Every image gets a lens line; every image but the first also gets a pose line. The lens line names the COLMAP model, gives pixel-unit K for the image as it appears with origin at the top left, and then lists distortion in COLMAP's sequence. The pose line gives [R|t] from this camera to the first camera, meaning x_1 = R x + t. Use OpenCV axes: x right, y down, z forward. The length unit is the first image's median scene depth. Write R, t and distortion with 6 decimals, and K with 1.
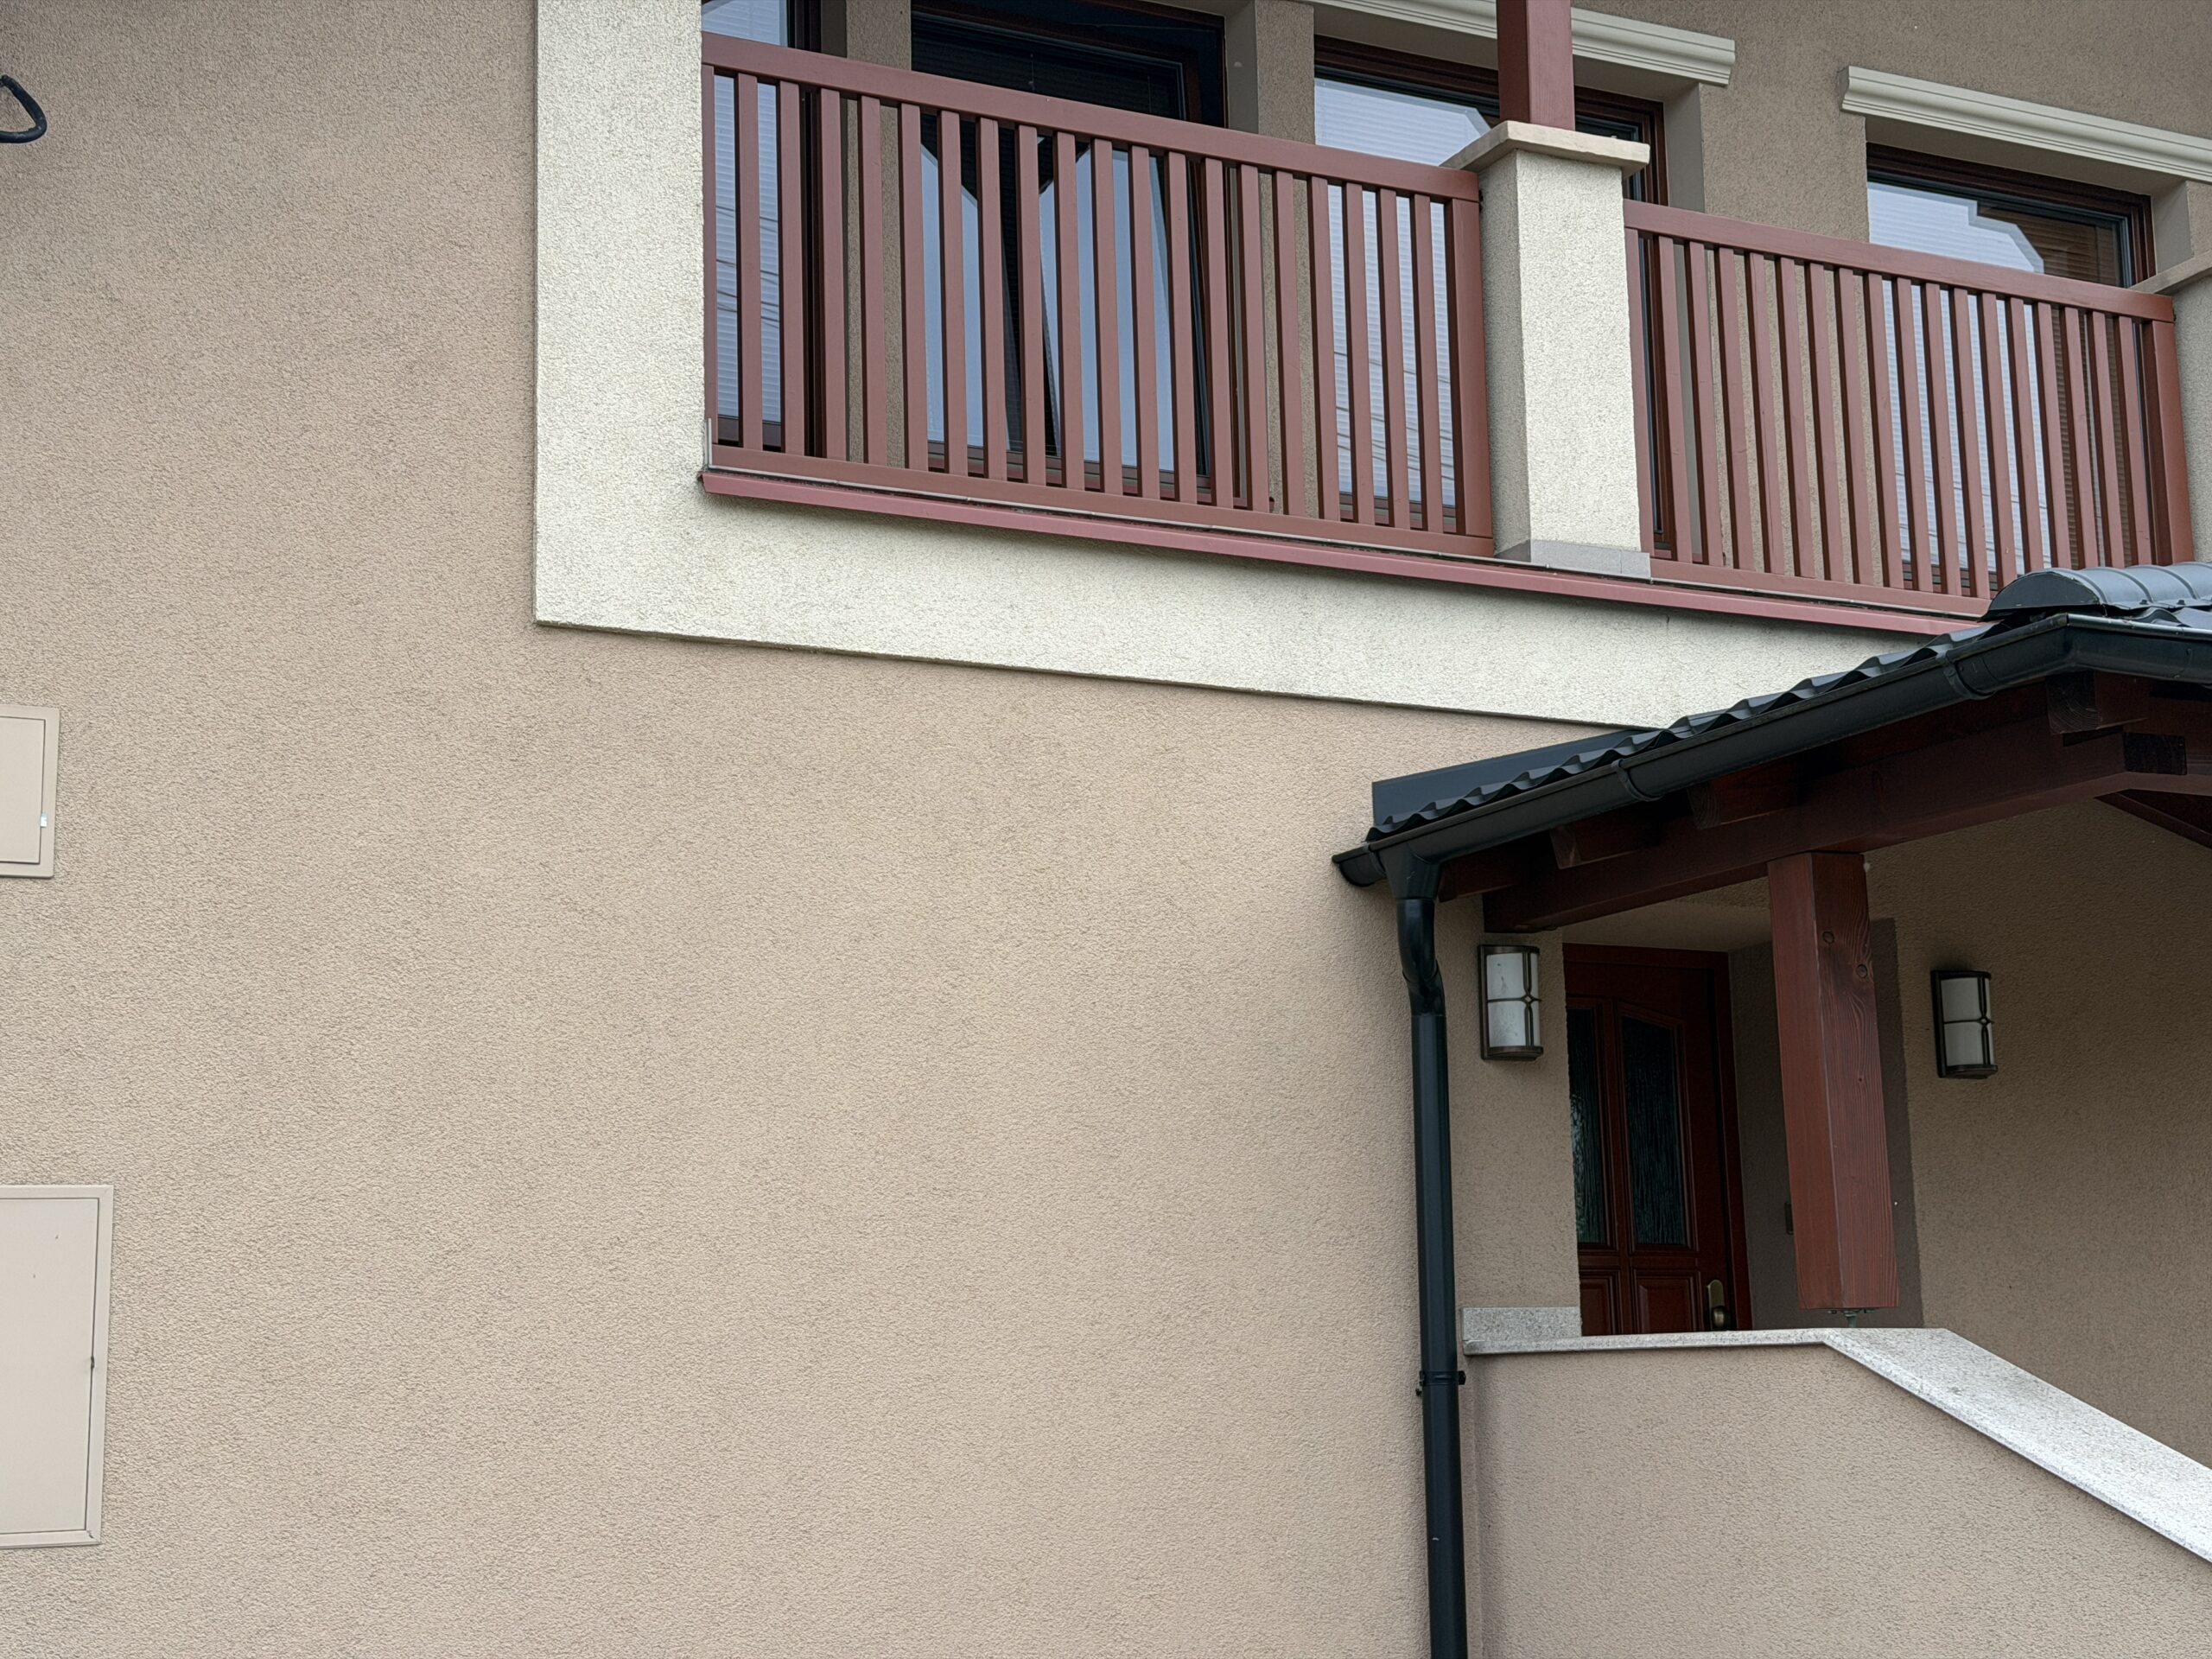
lens RADIAL K [[3128.9, 0, 1106.0], [0, 3128.9, 829.5], [0, 0, 1]] dist [0.107985, -0.038024]
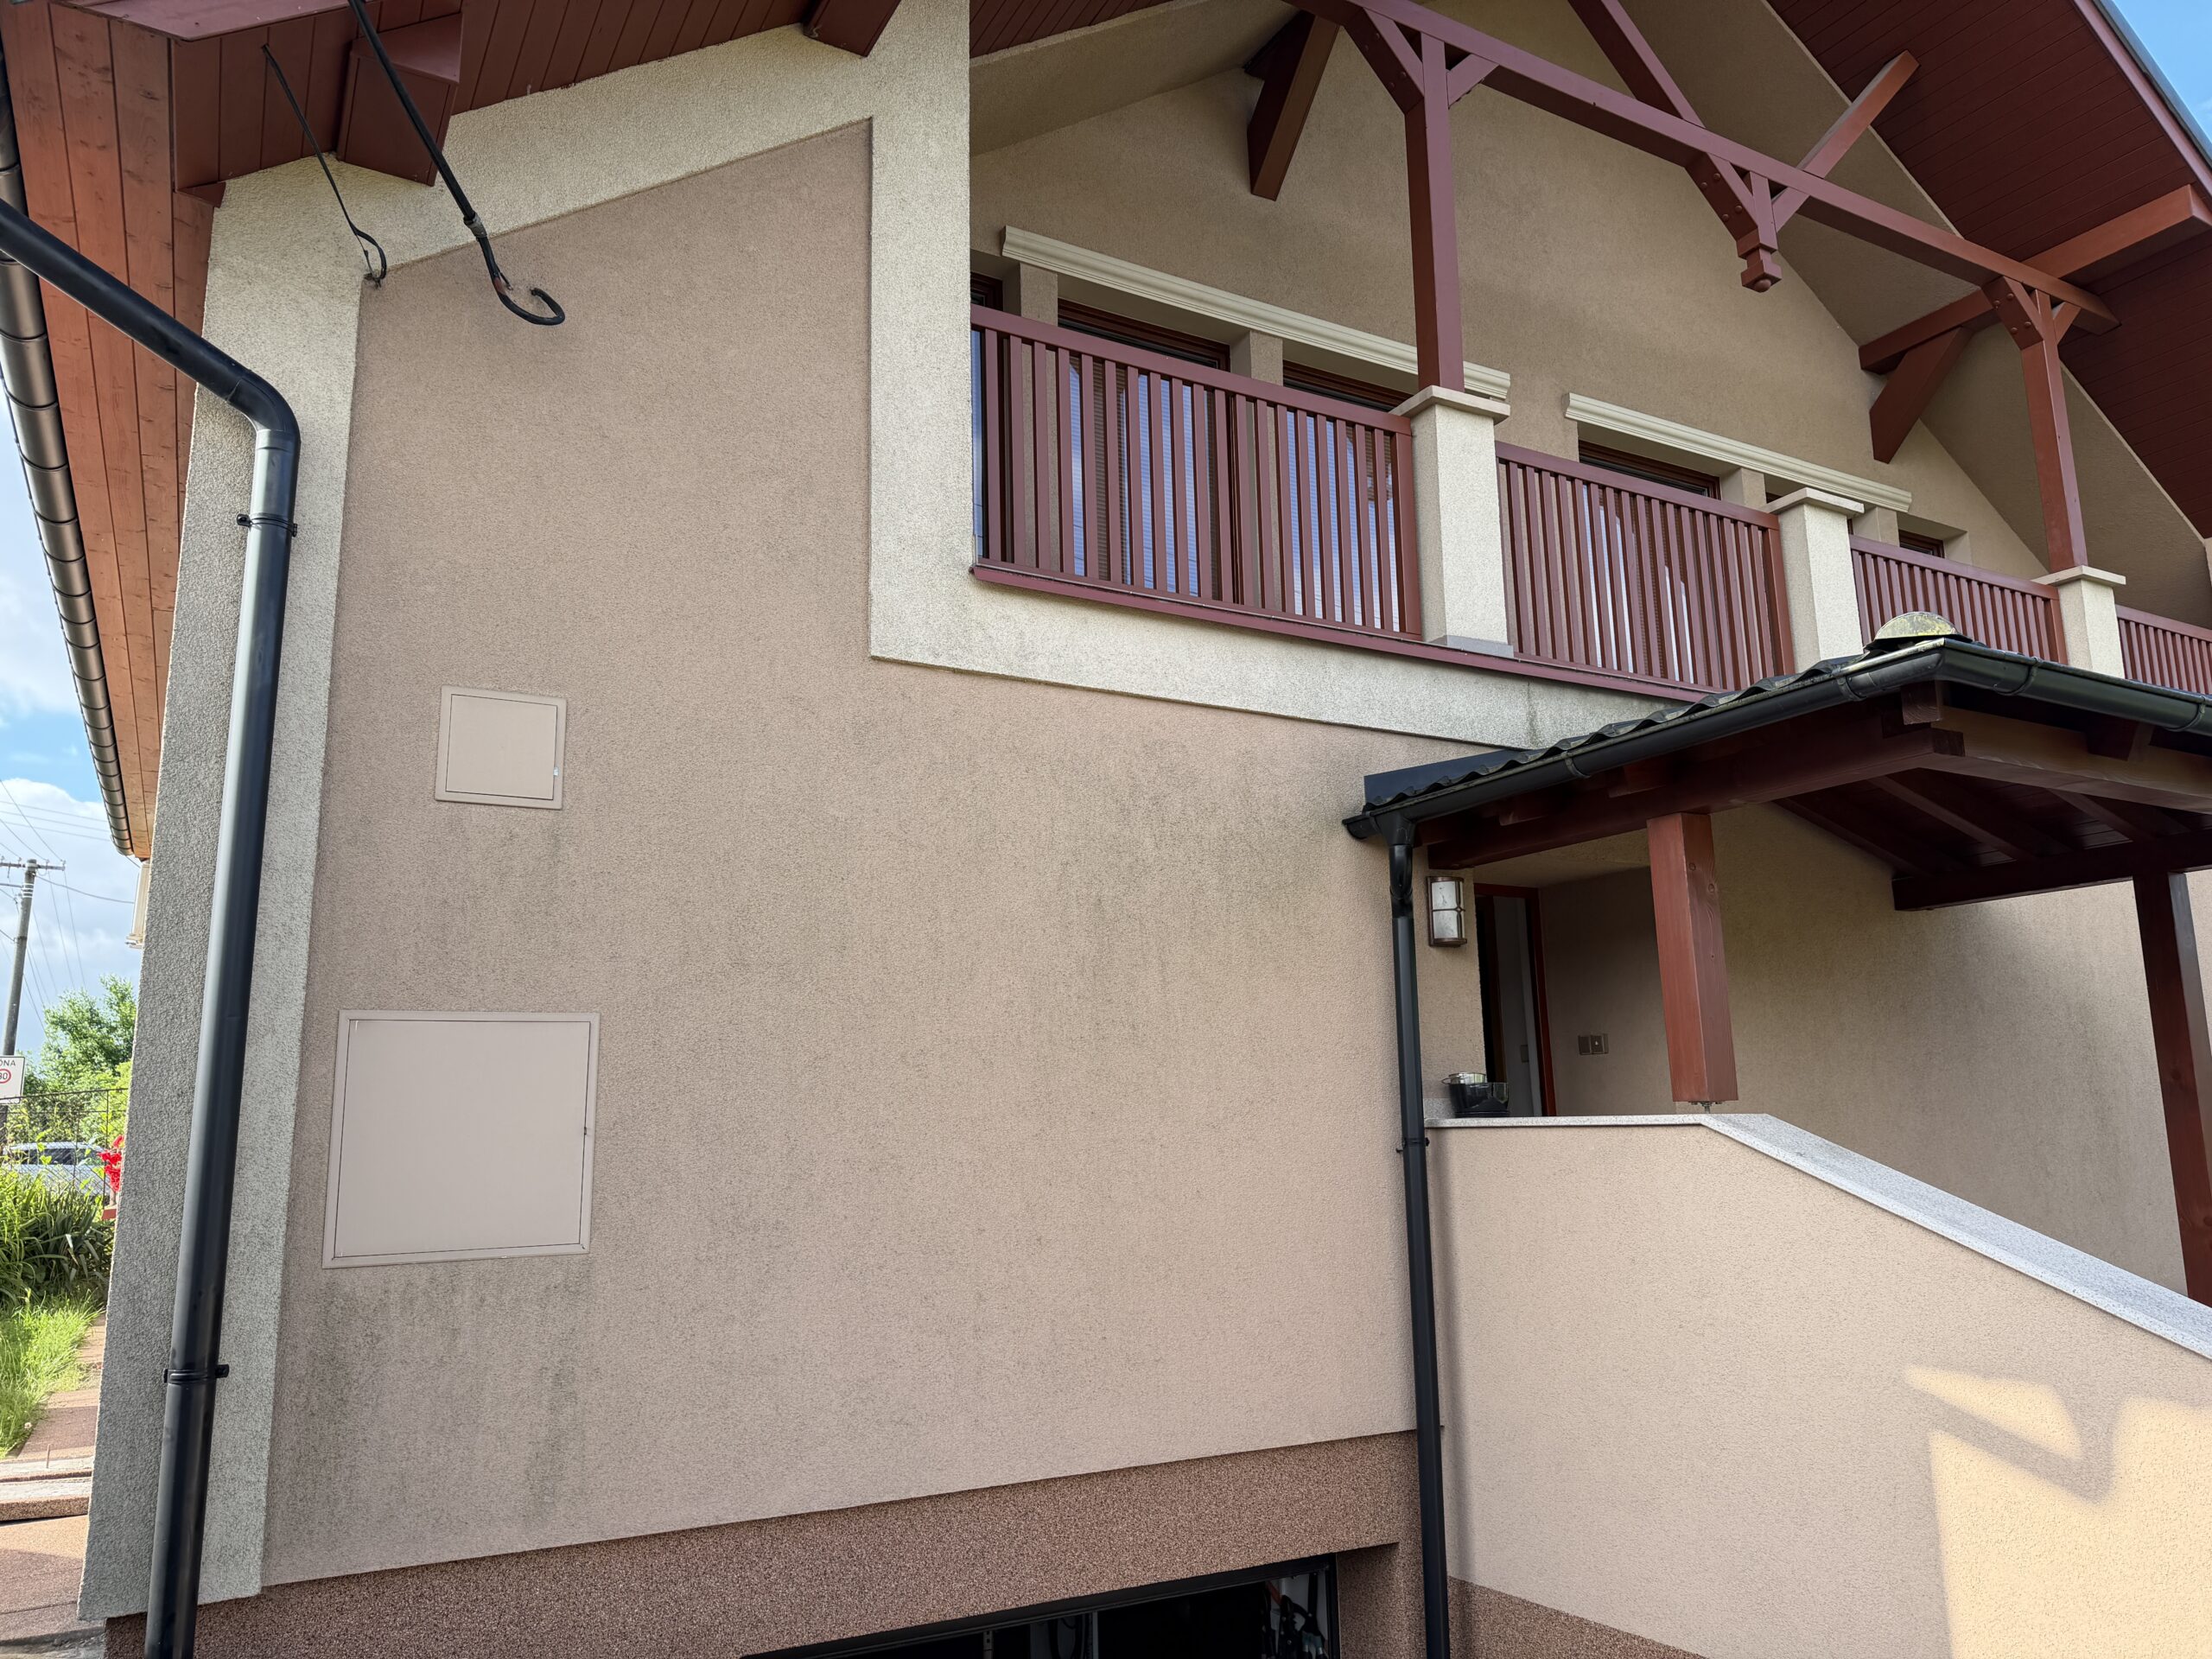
lens RADIAL K [[1564.8, 0, 1112.8], [0, 1564.8, 832.0], [0, 0, 1]] dist [0.107921, -0.151008]
pose [[0.998523, 0.012586, 0.052855, -0.095187], [-0.011860, 0.999831, -0.014012, 0.029094], [-0.053023, 0.013365, 0.998504, 0.200789]]
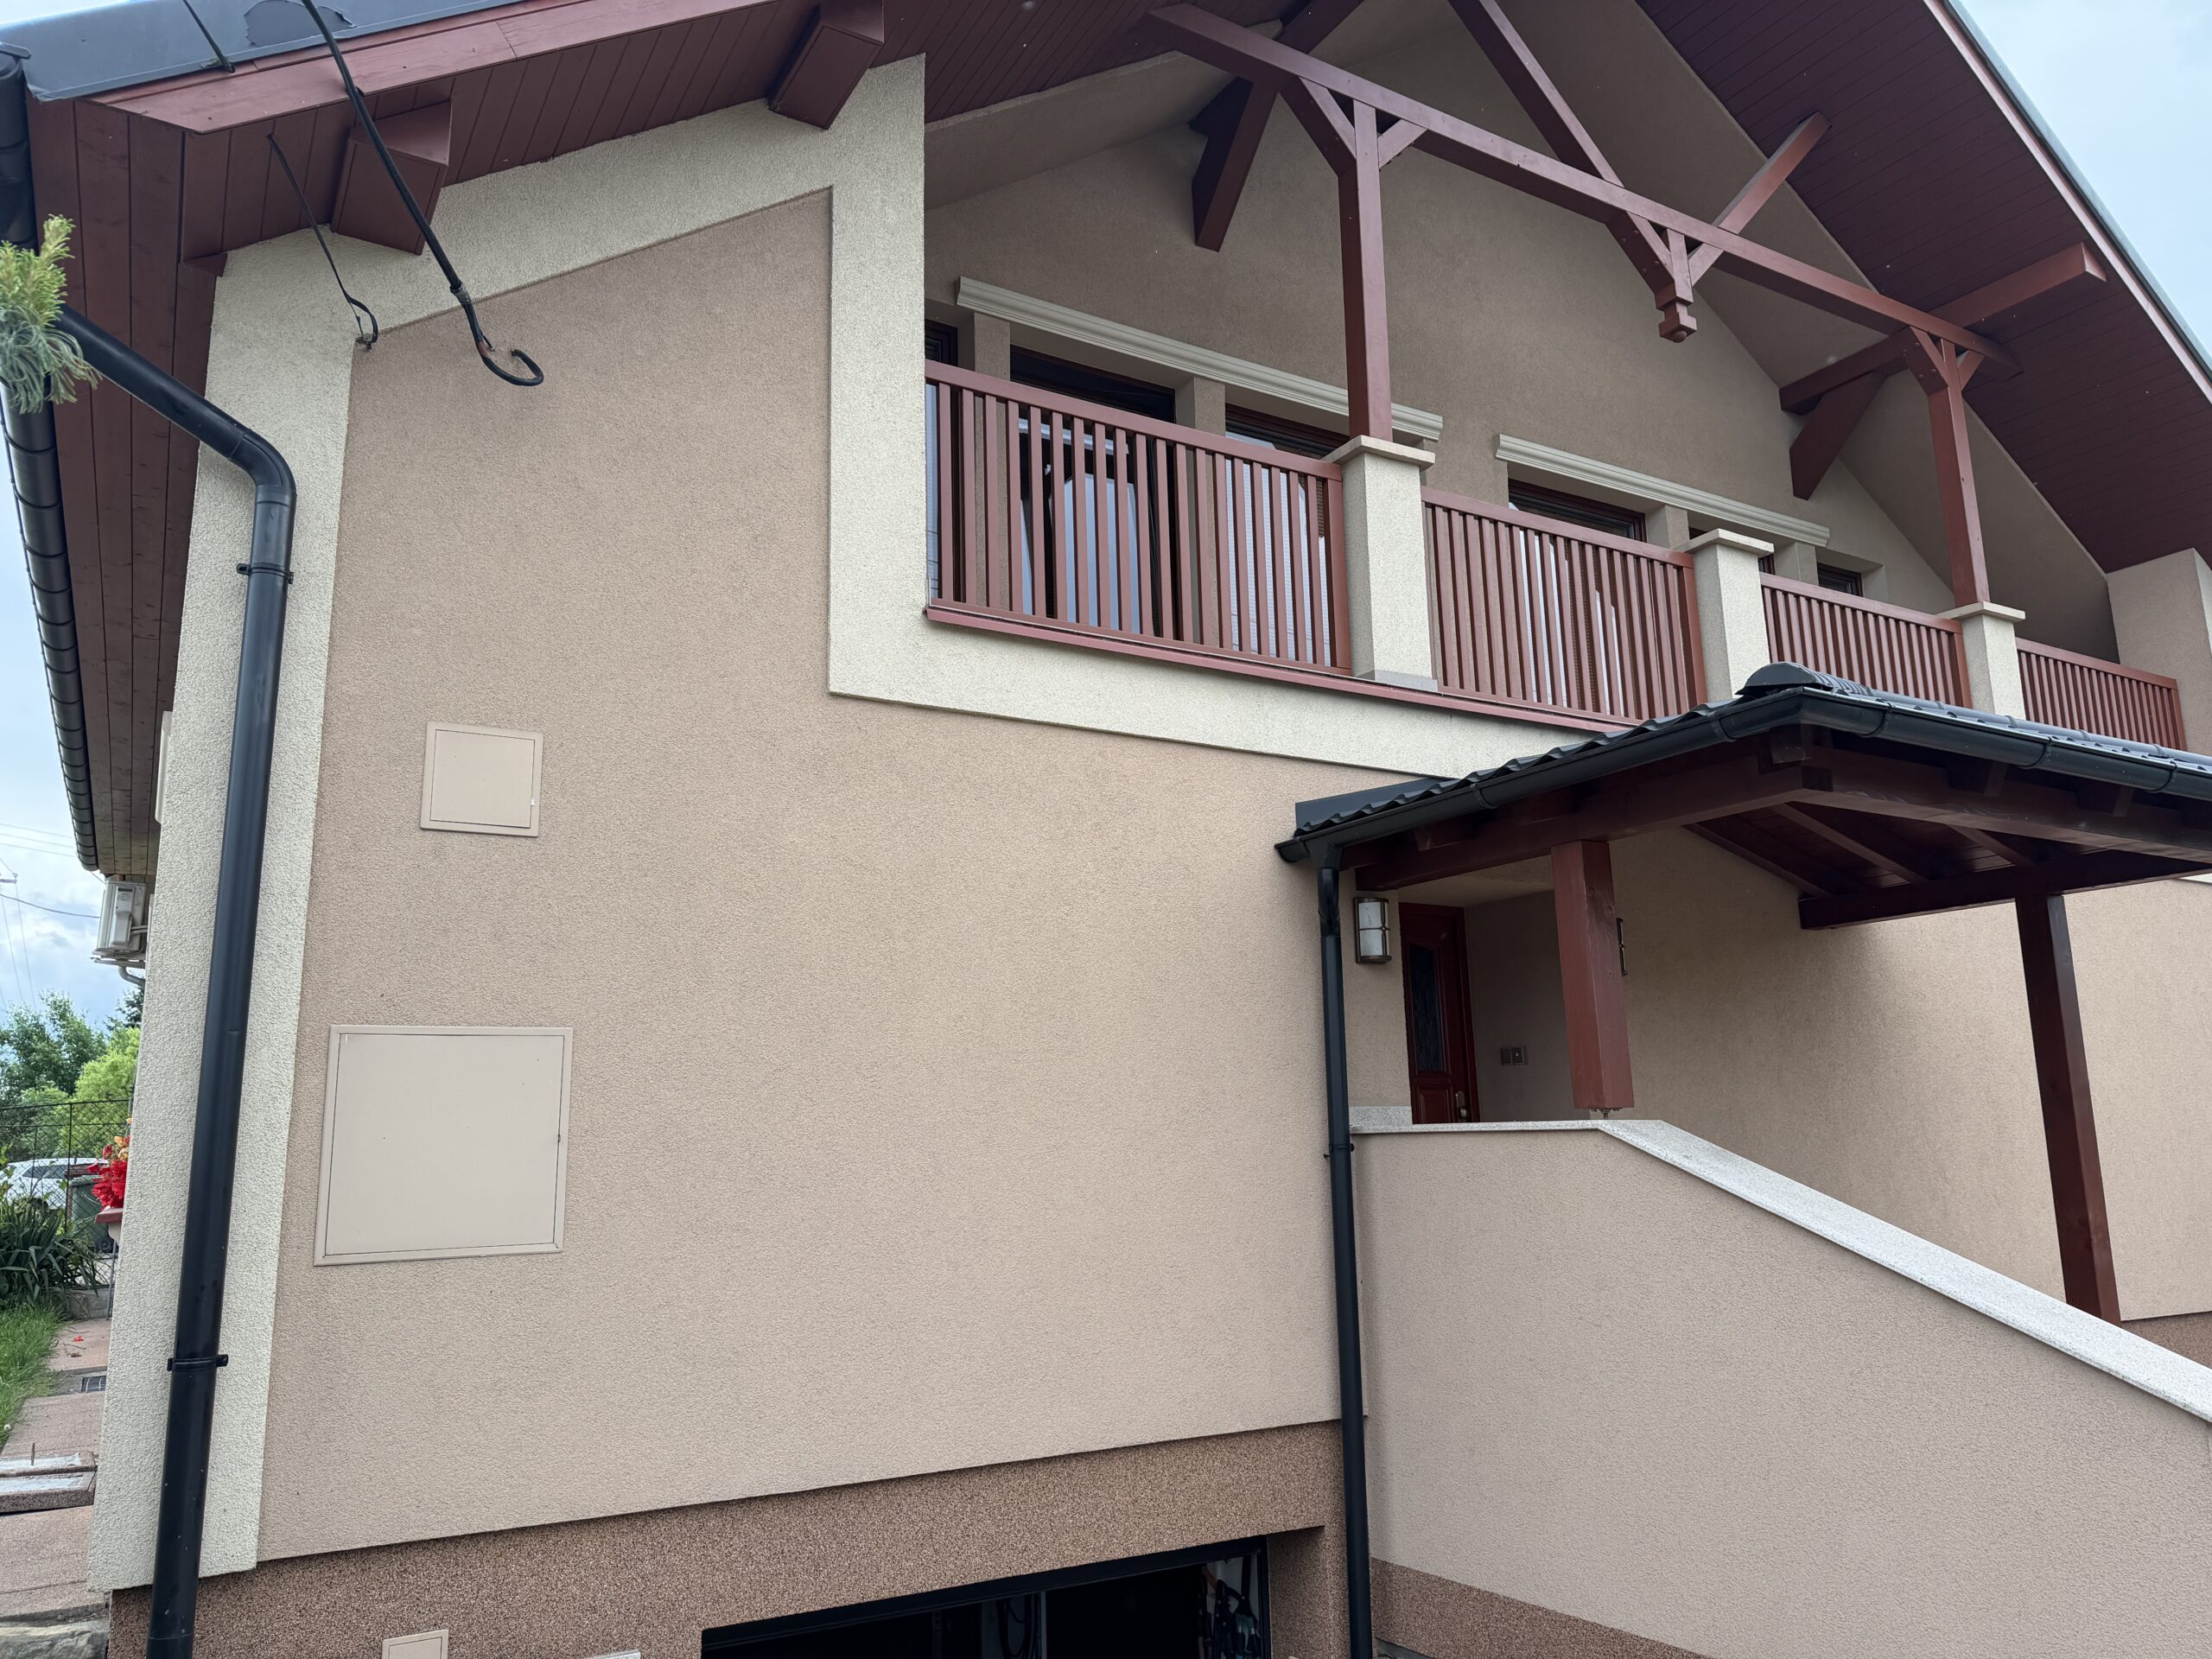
lens RADIAL K [[1563.2, 0, 1106.0], [0, 1563.2, 829.5], [0, 0, 1]] dist [0.119700, -0.187141]
pose [[0.997203, 0.015181, 0.073184, -0.089053], [-0.013426, 0.999612, -0.024408, 0.023719], [-0.073526, 0.023357, 0.997020, 0.149328]]
